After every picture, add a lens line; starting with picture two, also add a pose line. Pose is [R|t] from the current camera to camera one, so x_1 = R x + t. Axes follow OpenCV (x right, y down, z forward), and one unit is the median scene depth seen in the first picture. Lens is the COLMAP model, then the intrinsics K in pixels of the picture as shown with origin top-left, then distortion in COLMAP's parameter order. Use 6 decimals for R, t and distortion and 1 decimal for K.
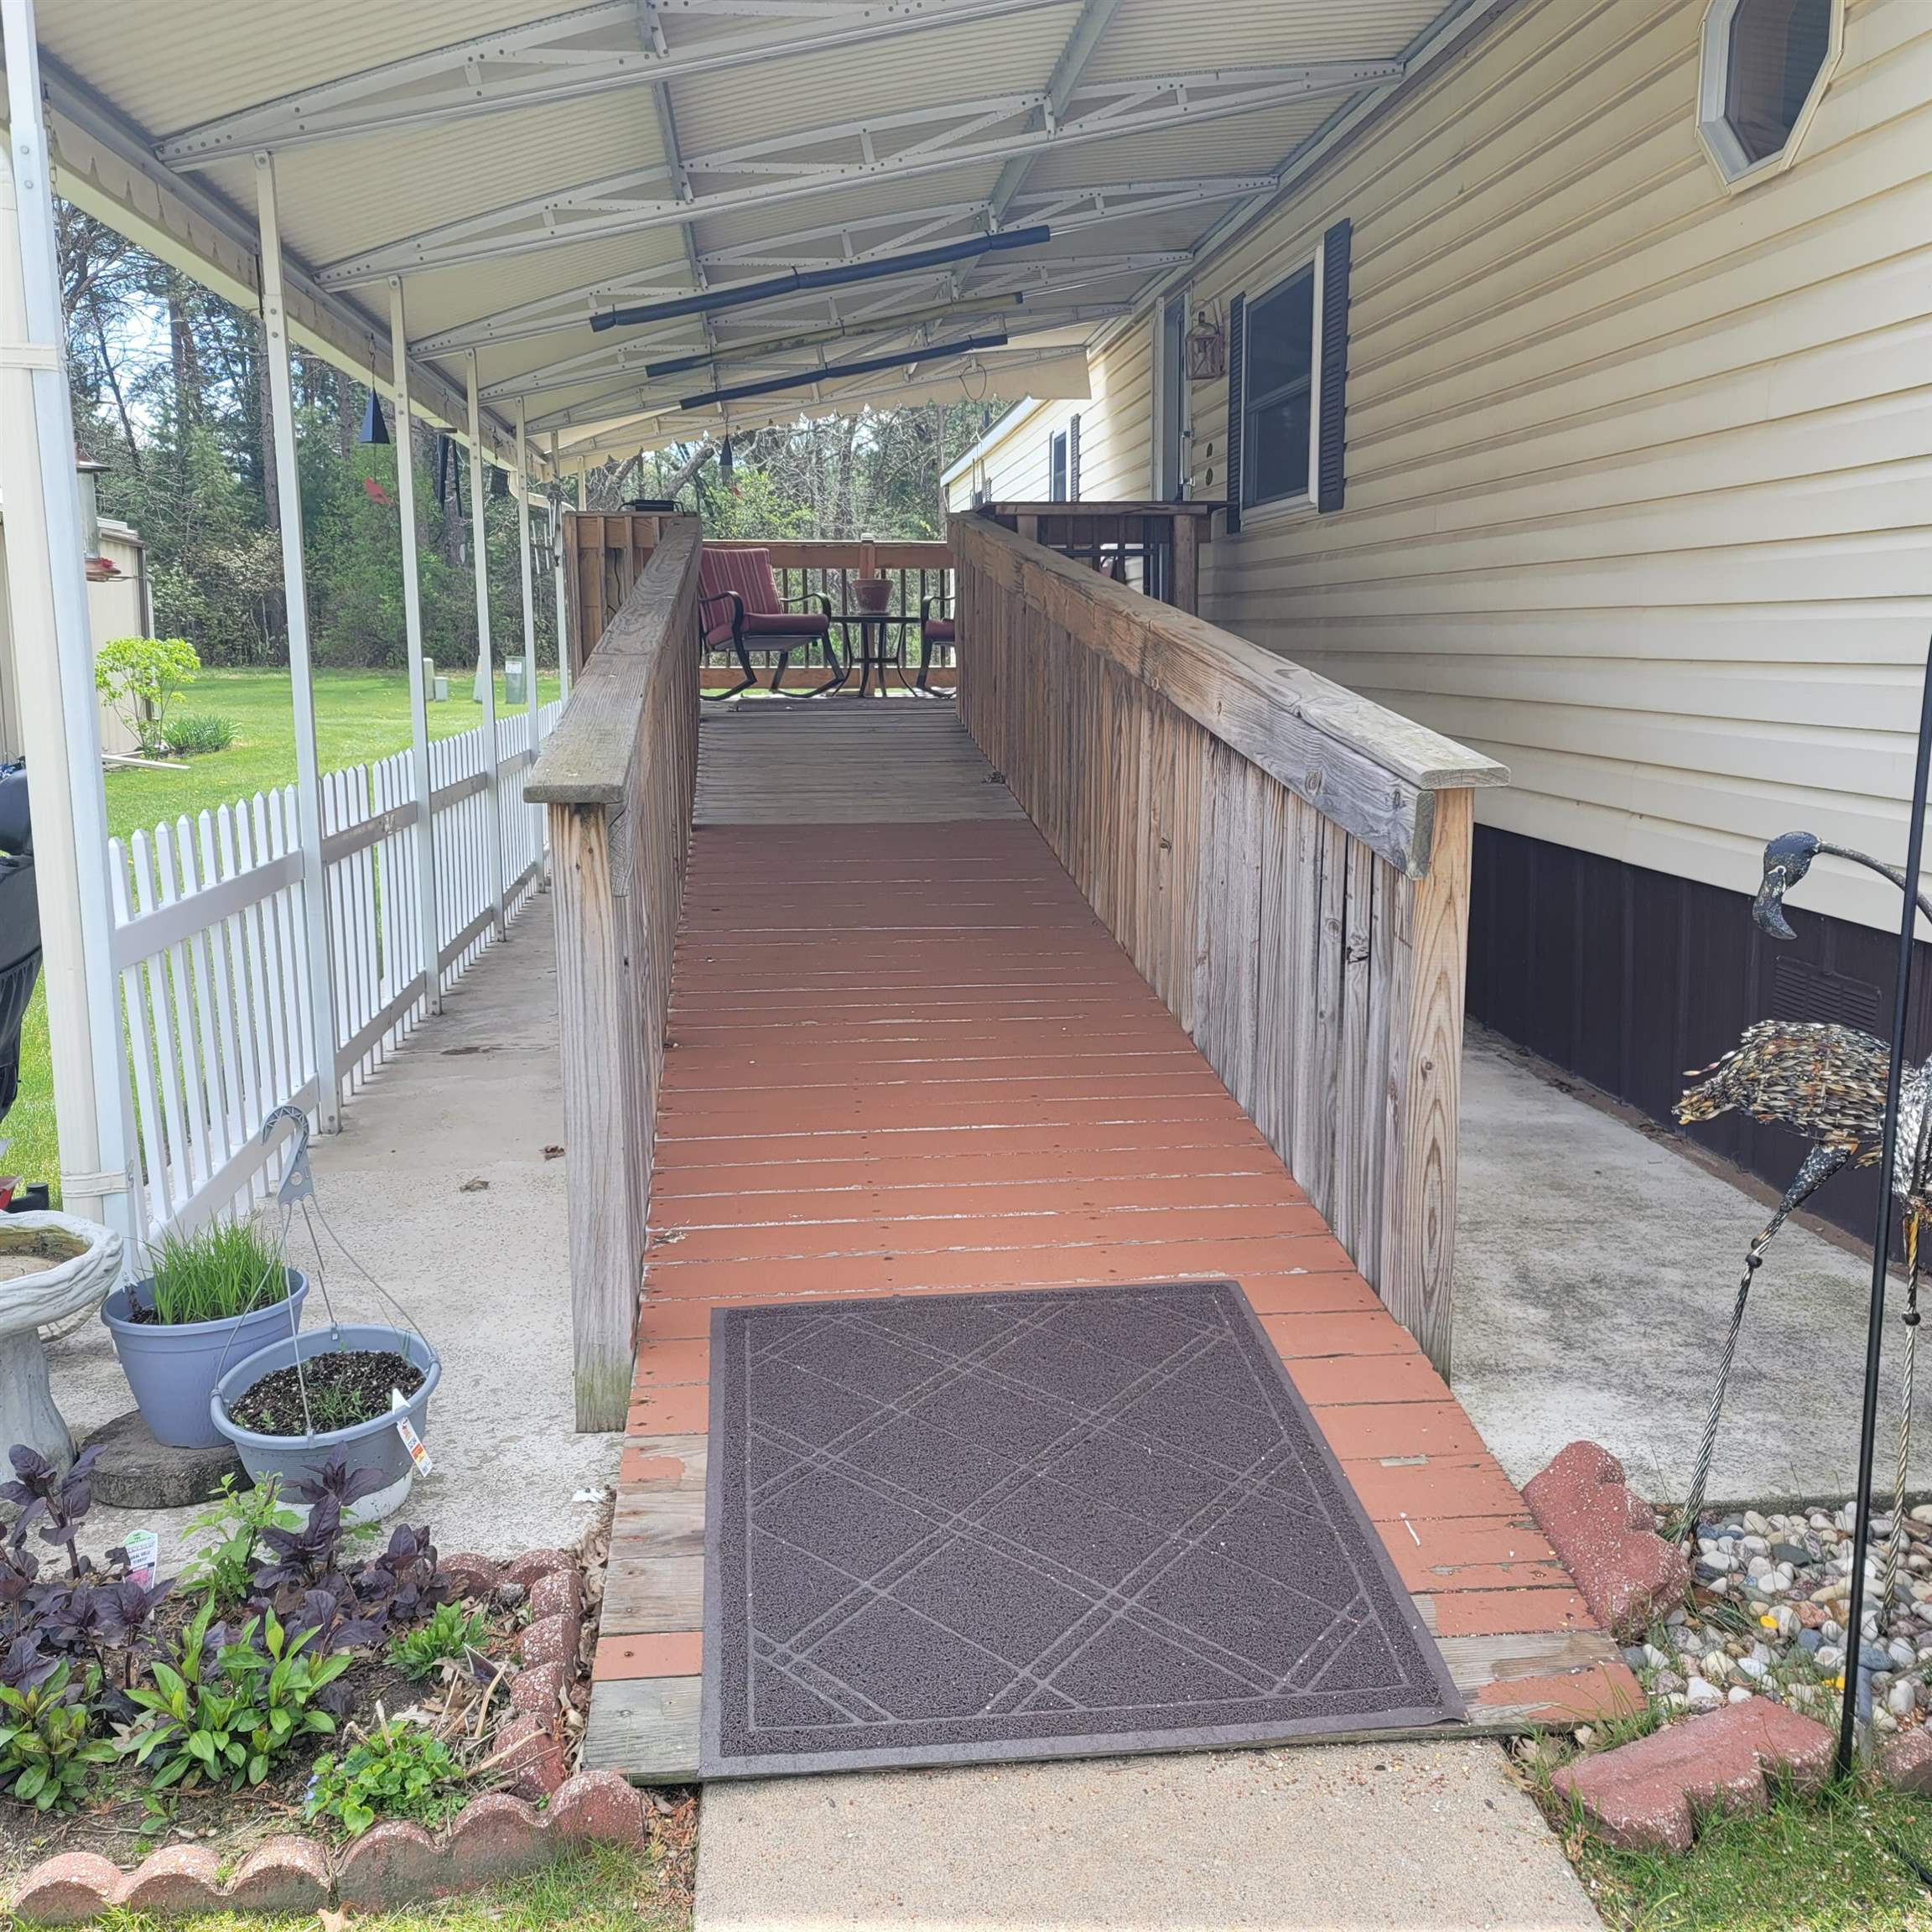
lens RADIAL K [[1914.1, 0, 963.4], [0, 1914.1, 969.3], [0, 0, 1]] dist [0.043433, 0.000000]
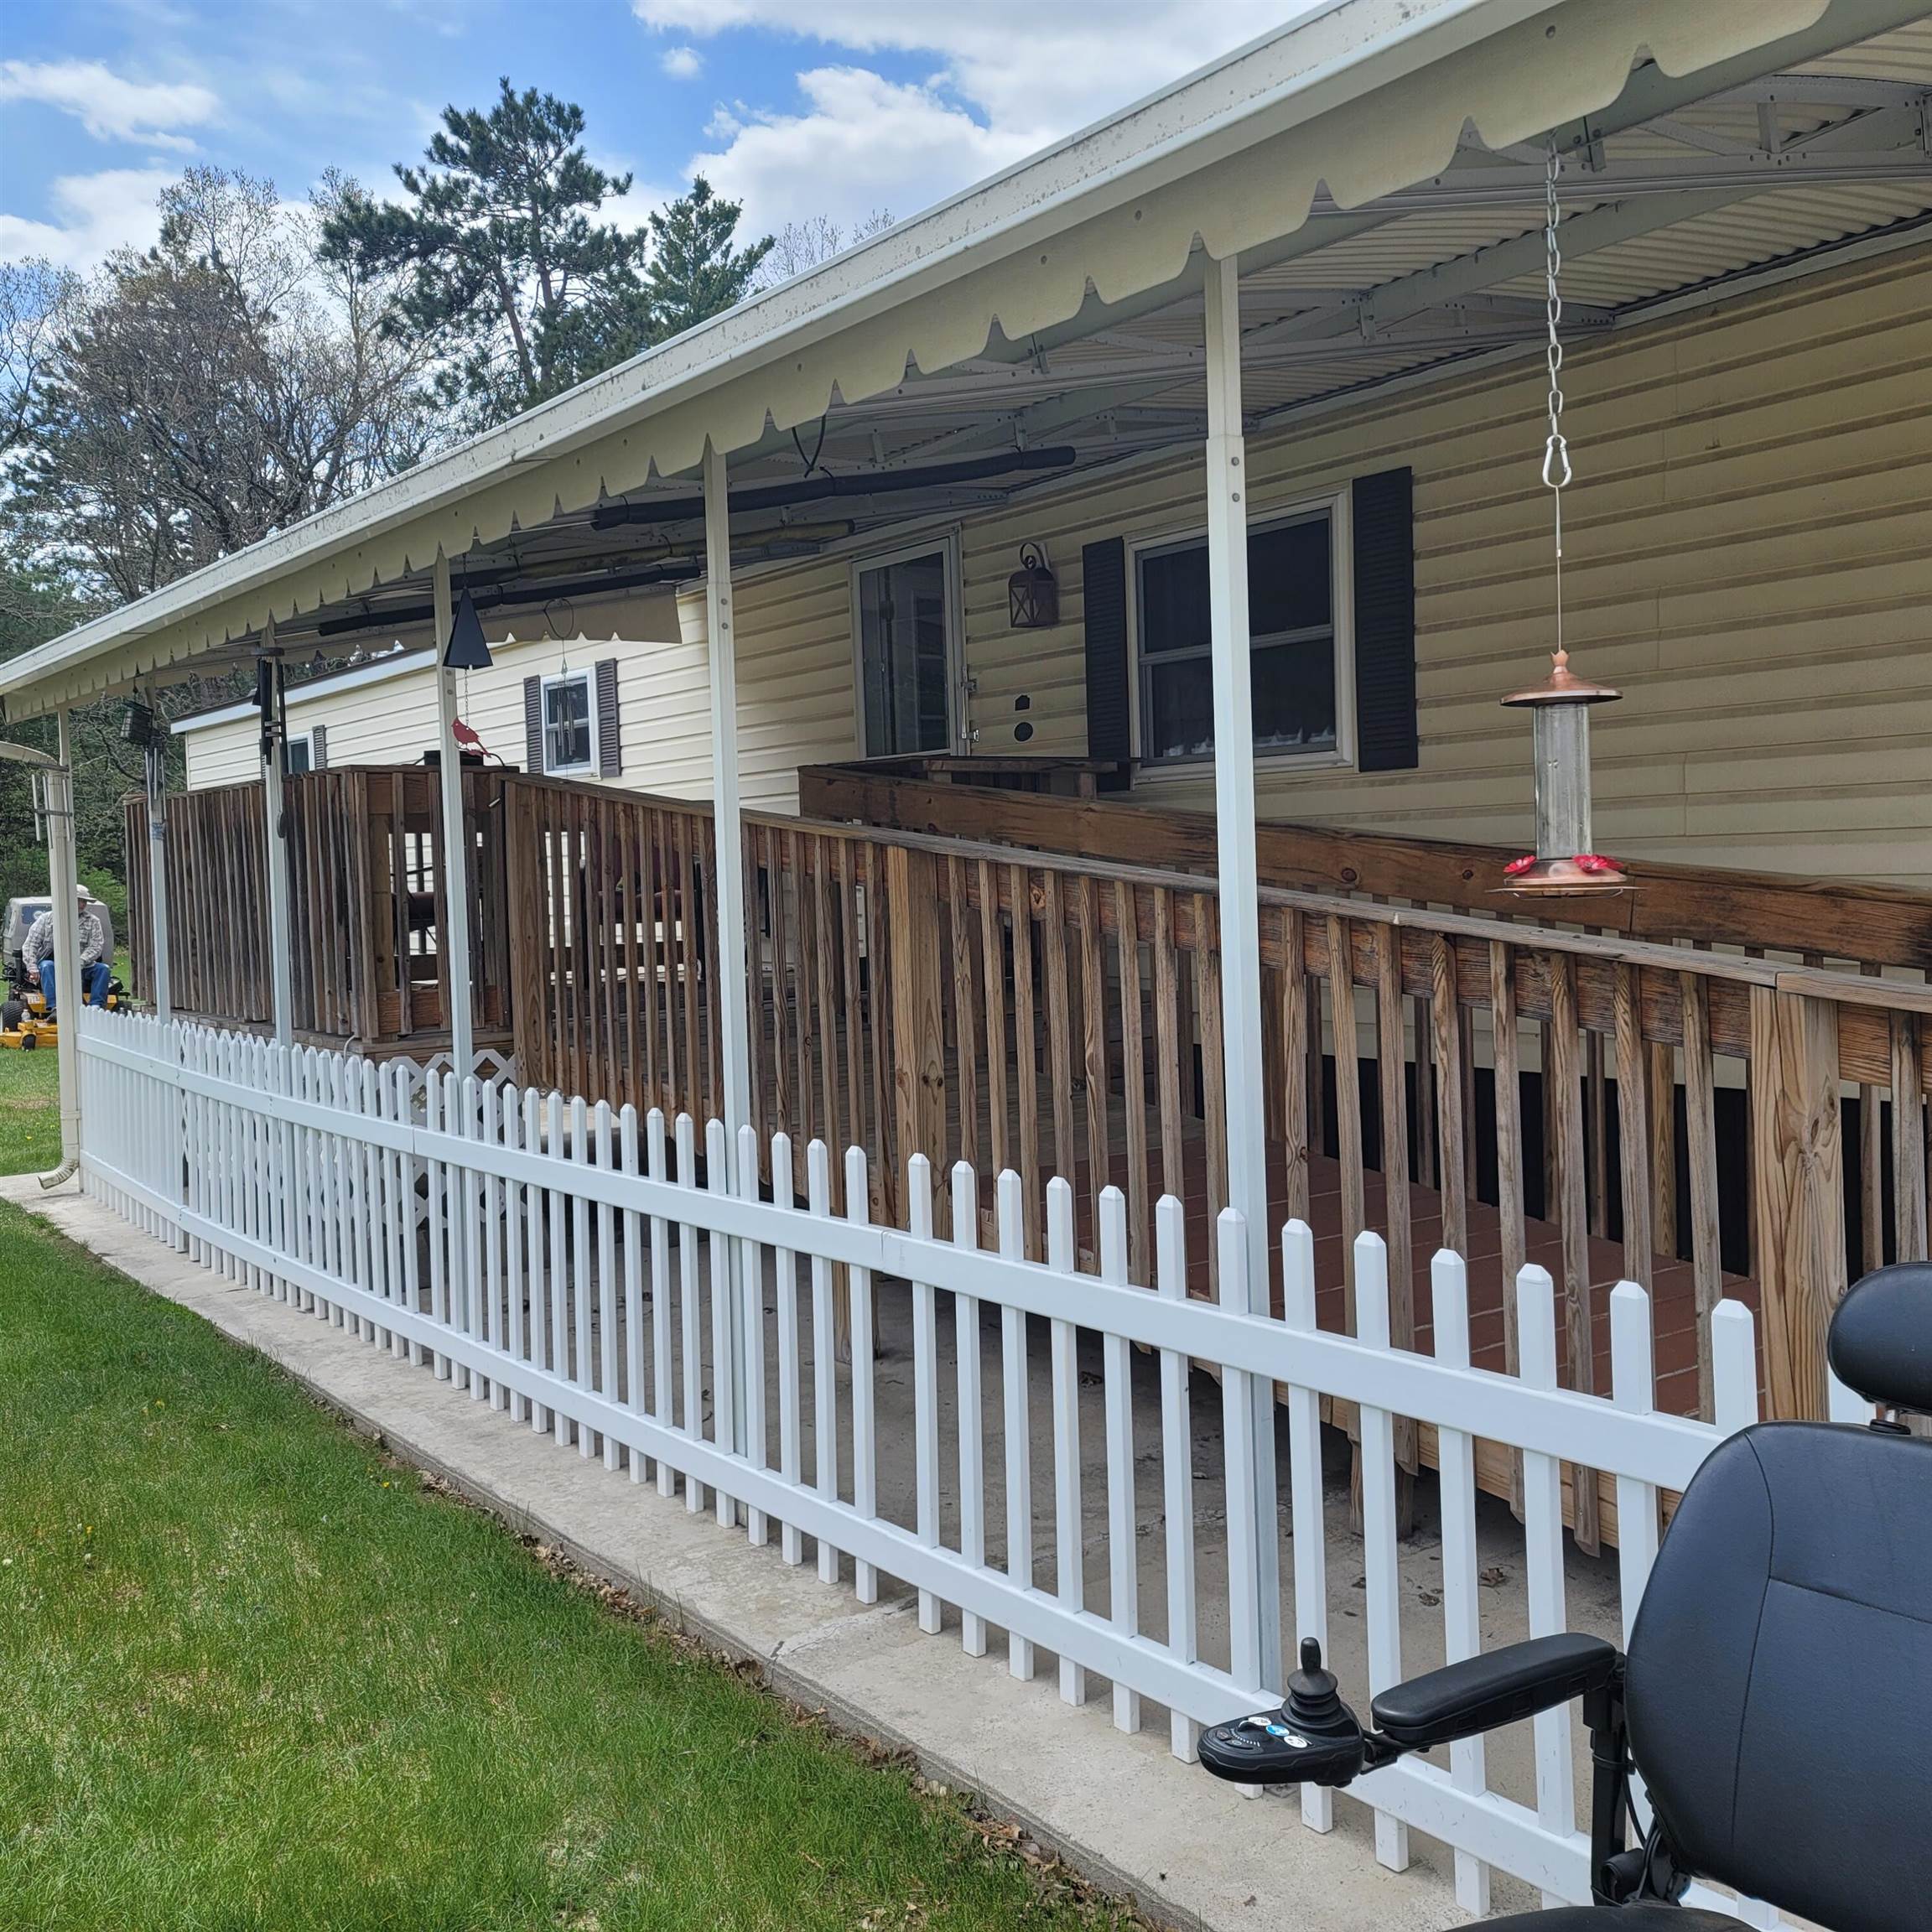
lens RADIAL K [[1914.1, 0, 969.8], [0, 1914.1, 956.3], [0, 0, 1]] dist [0.043433, 0.000000]
pose [[0.861183, -0.044150, 0.506374, -0.458019], [0.113311, 0.987827, -0.106578, -0.069744], [-0.495504, 0.149161, 0.855702, 0.312901]]
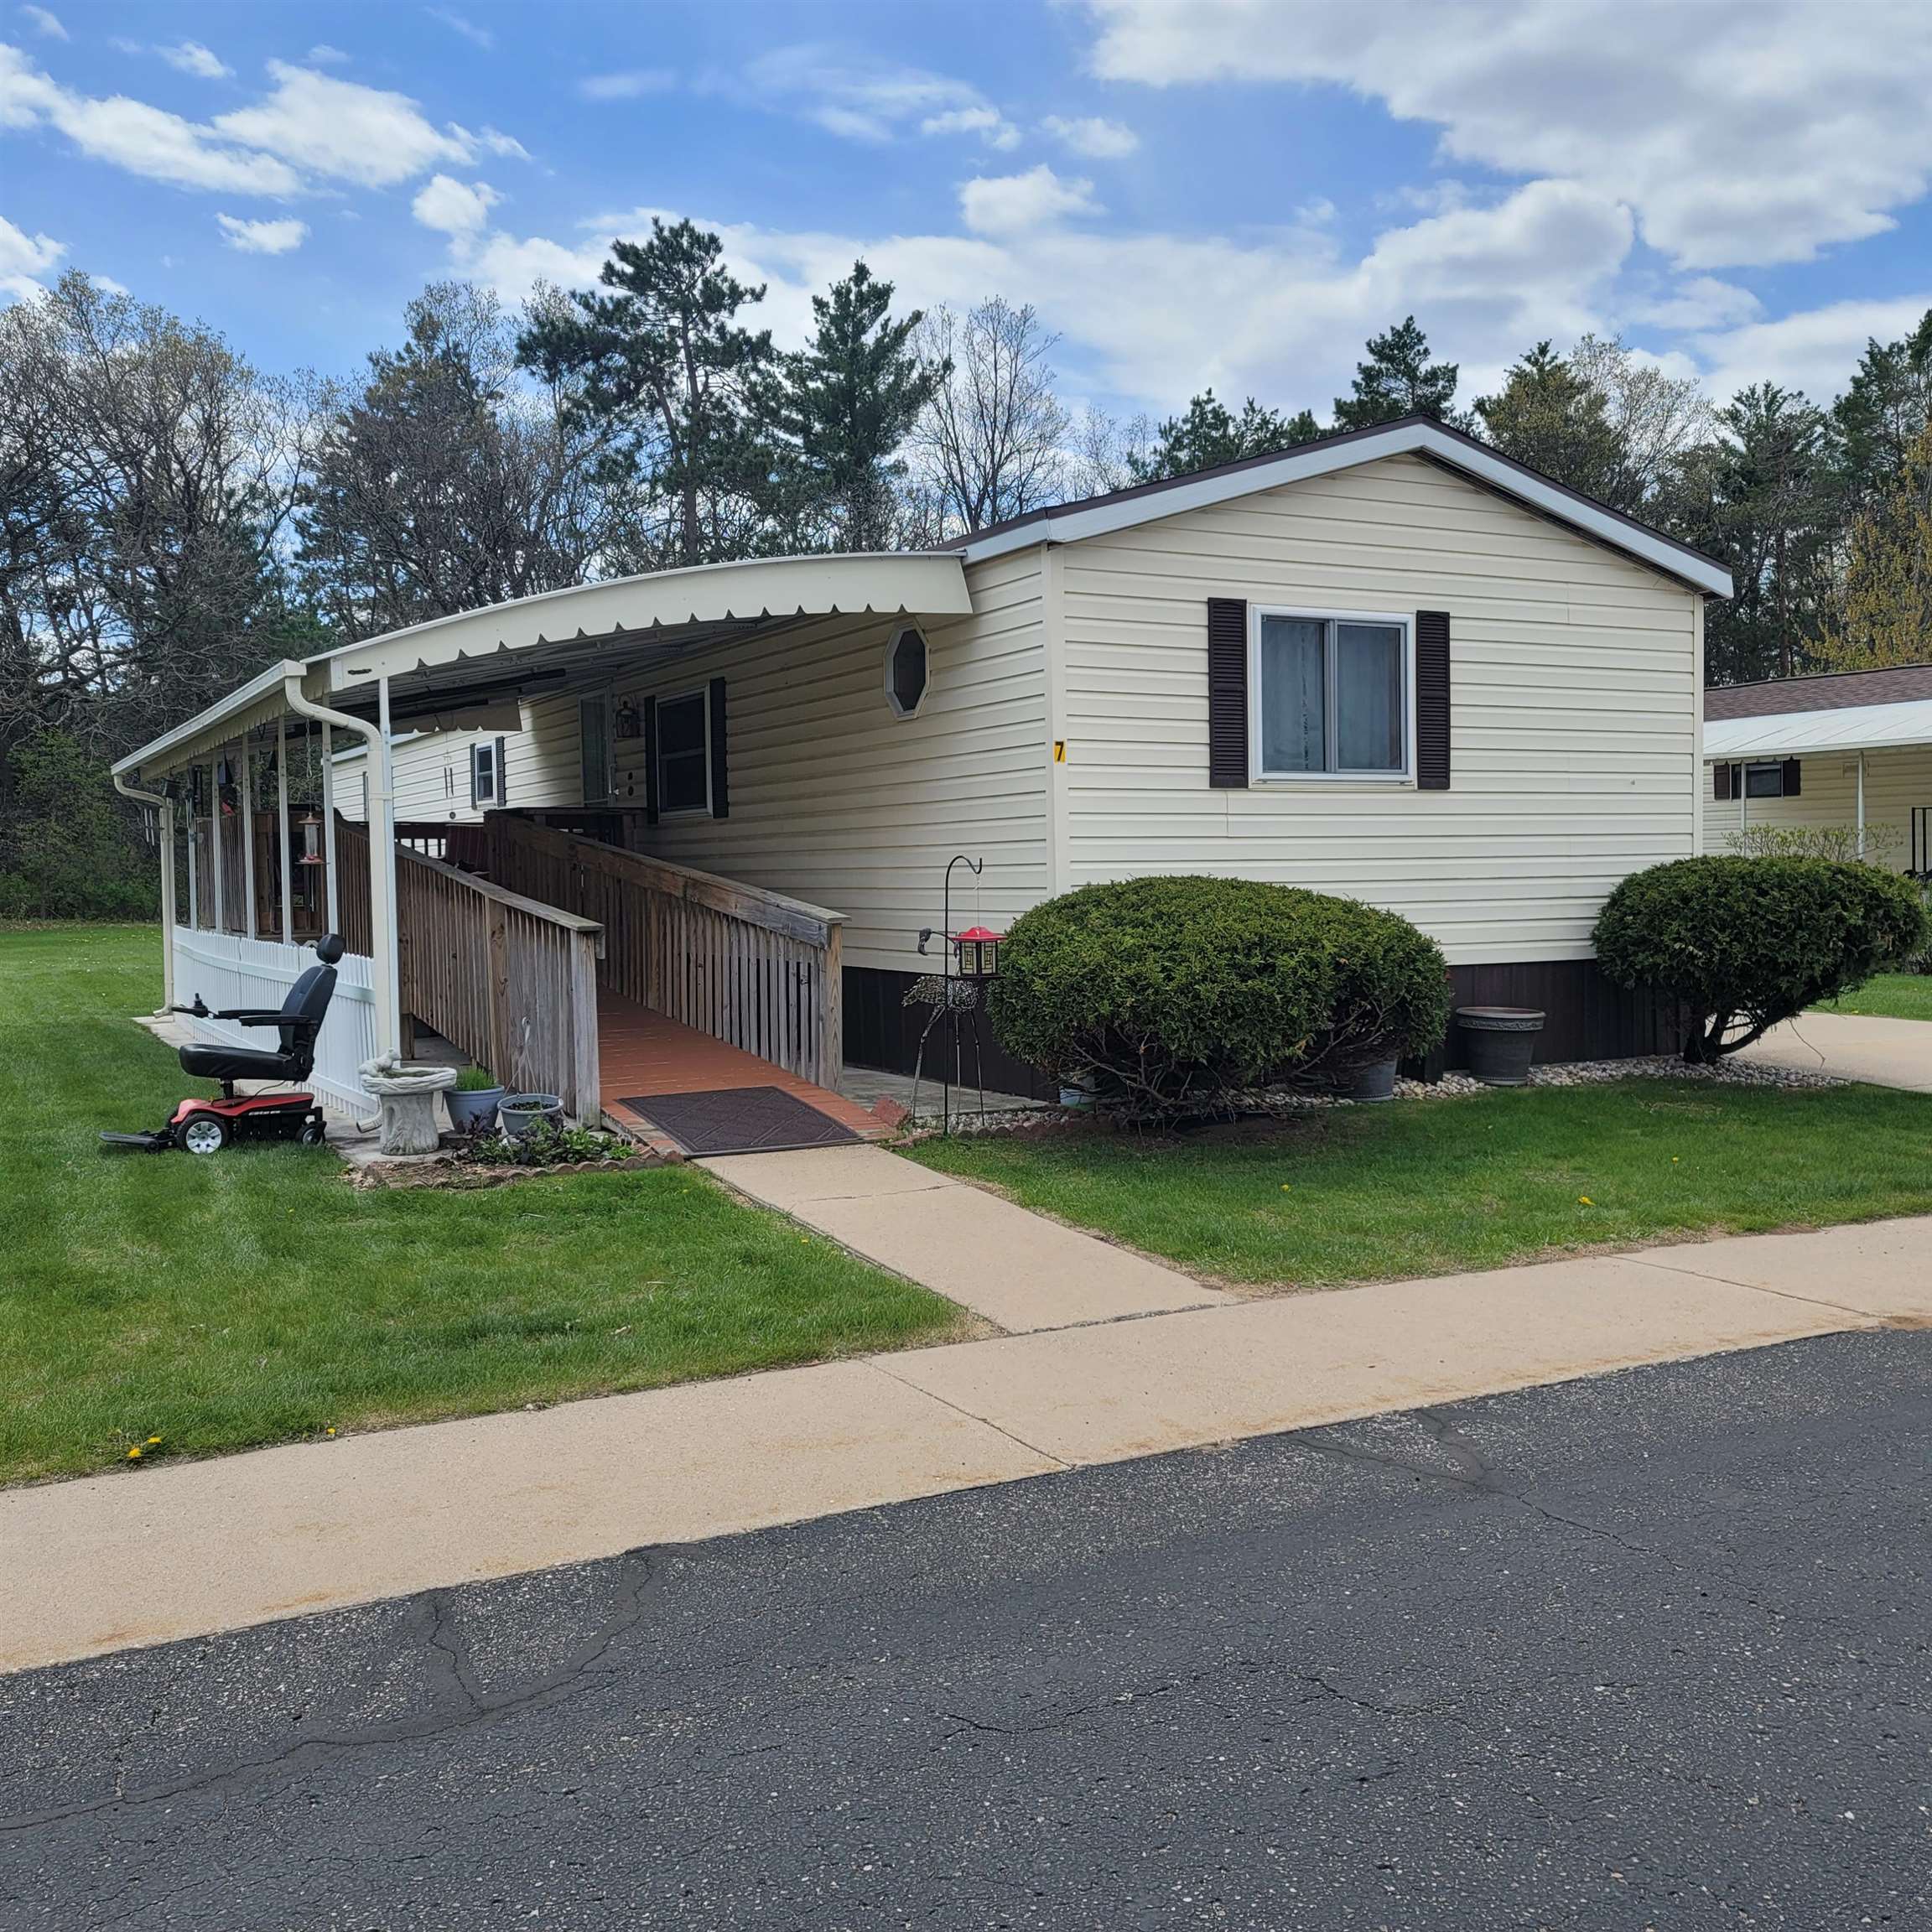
lens RADIAL K [[1914.1, 0, 883.1], [0, 1914.1, 973.7], [0, 0, 1]] dist [0.043433, 0.000000]
pose [[0.939576, -0.020294, 0.341739, -0.312911], [0.063139, 0.991389, -0.114719, 0.146724], [-0.336469, 0.129364, 0.932767, -0.823691]]
